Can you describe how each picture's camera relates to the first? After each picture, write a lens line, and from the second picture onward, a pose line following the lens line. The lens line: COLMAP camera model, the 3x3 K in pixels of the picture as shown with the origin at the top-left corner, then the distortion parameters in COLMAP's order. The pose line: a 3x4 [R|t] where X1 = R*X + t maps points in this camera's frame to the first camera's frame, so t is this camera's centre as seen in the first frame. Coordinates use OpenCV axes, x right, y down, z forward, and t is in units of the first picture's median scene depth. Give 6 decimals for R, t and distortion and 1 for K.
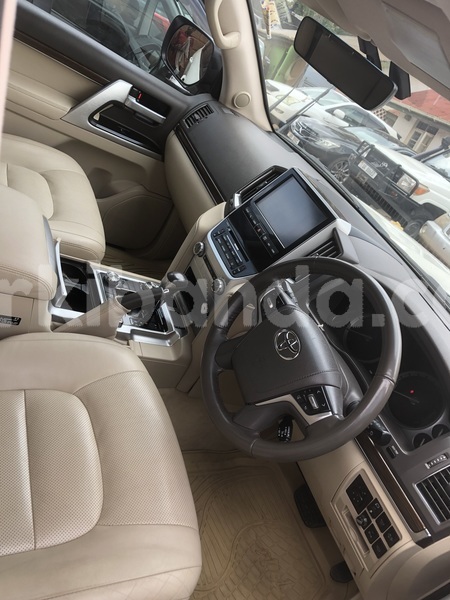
lens RADIAL K [[482.4, 0, 225.0], [0, 482.4, 300.0], [0, 0, 1]] dist [-0.000956, 0.005477]
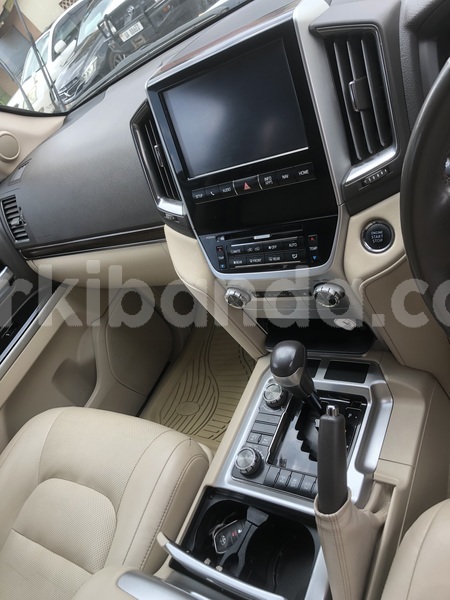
lens RADIAL K [[482.4, 0, 225.0], [0, 482.4, 300.0], [0, 0, 1]] dist [-0.000956, 0.005477]
pose [[0.296597, -0.945999, -0.130828, 0.011557], [0.954744, 0.290529, 0.063699, -0.116471], [-0.022250, -0.143800, 0.989357, 0.323560]]
